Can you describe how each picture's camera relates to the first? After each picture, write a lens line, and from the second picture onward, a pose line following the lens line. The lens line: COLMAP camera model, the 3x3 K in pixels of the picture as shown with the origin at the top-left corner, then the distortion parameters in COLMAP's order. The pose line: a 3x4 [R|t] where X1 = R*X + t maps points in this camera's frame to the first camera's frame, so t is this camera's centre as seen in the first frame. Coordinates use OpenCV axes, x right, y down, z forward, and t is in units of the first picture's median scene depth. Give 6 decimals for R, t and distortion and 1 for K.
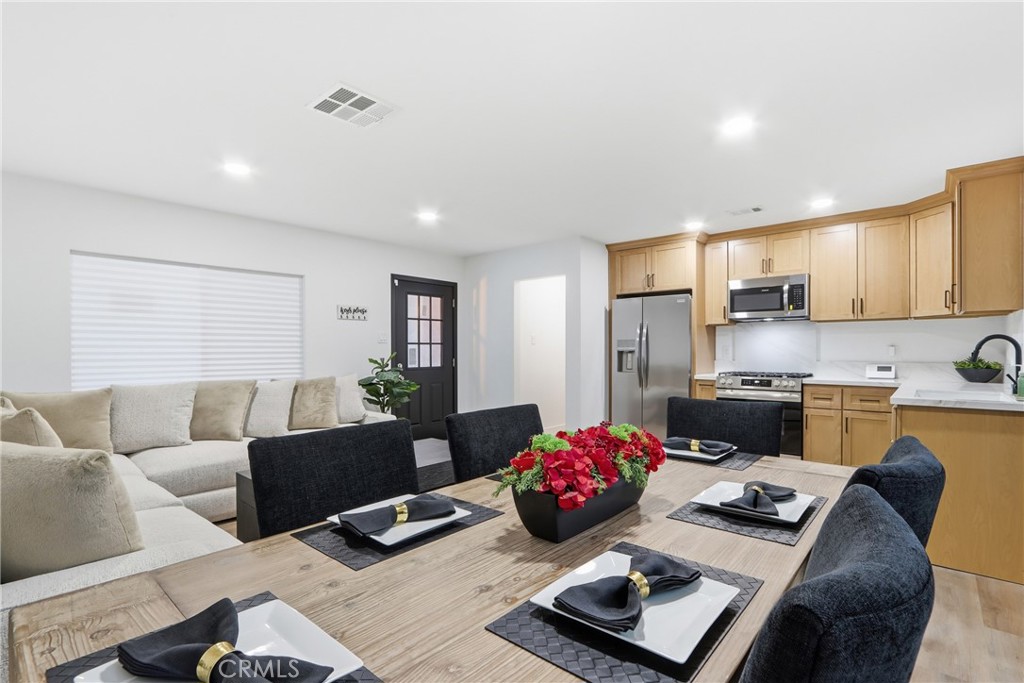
lens RADIAL K [[477.2, 0, 513.5], [0, 477.2, 348.6], [0, 0, 1]] dist [-0.001212, -0.000319]
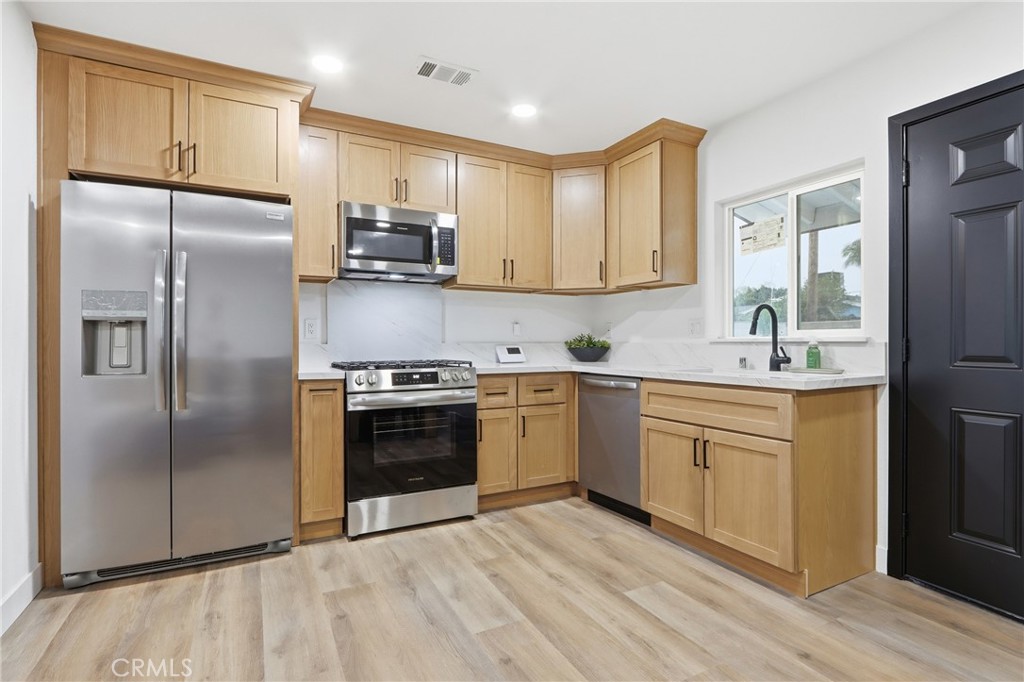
lens RADIAL K [[506.4, 0, 512.0], [0, 506.4, 341.0], [0, 0, 1]] dist [-0.002617, -0.001193]
pose [[0.352027, 0.004066, 0.935981, -0.040818], [-0.002329, 0.999991, -0.003469, 0.027023], [-0.935987, -0.000958, 0.352034, 0.662396]]
